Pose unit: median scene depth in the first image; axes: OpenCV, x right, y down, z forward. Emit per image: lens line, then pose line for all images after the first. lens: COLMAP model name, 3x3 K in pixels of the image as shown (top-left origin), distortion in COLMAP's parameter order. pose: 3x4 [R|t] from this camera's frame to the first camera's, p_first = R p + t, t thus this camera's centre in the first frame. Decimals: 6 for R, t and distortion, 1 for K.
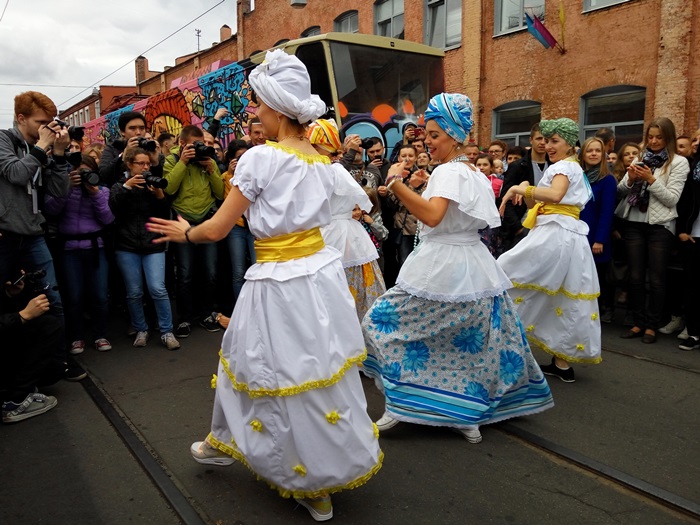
lens RADIAL K [[531.8, 0, 349.2], [0, 531.8, 261.9], [0, 0, 1]] dist [0.031961, -0.017749]
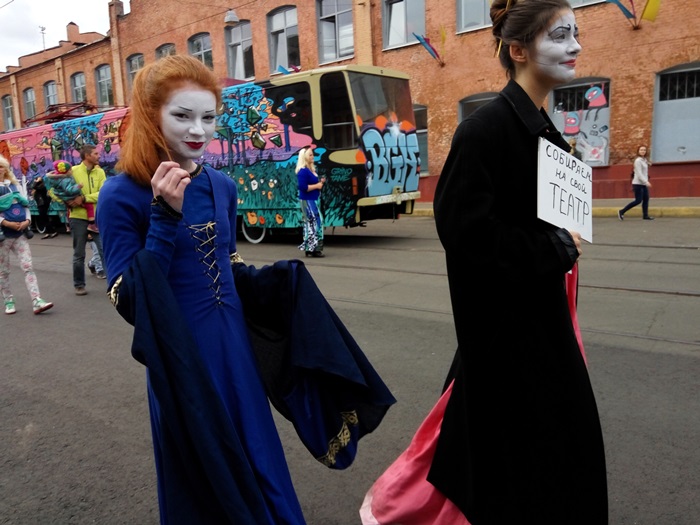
lens RADIAL K [[531.8, 0, 350.2], [0, 531.8, 262.5], [0, 0, 1]] dist [0.031961, -0.017749]
pose [[0.962356, -0.087367, 0.257367, -0.190361], [0.086514, 0.996143, 0.014660, 0.025657], [-0.257655, 0.008158, 0.966203, -0.144641]]
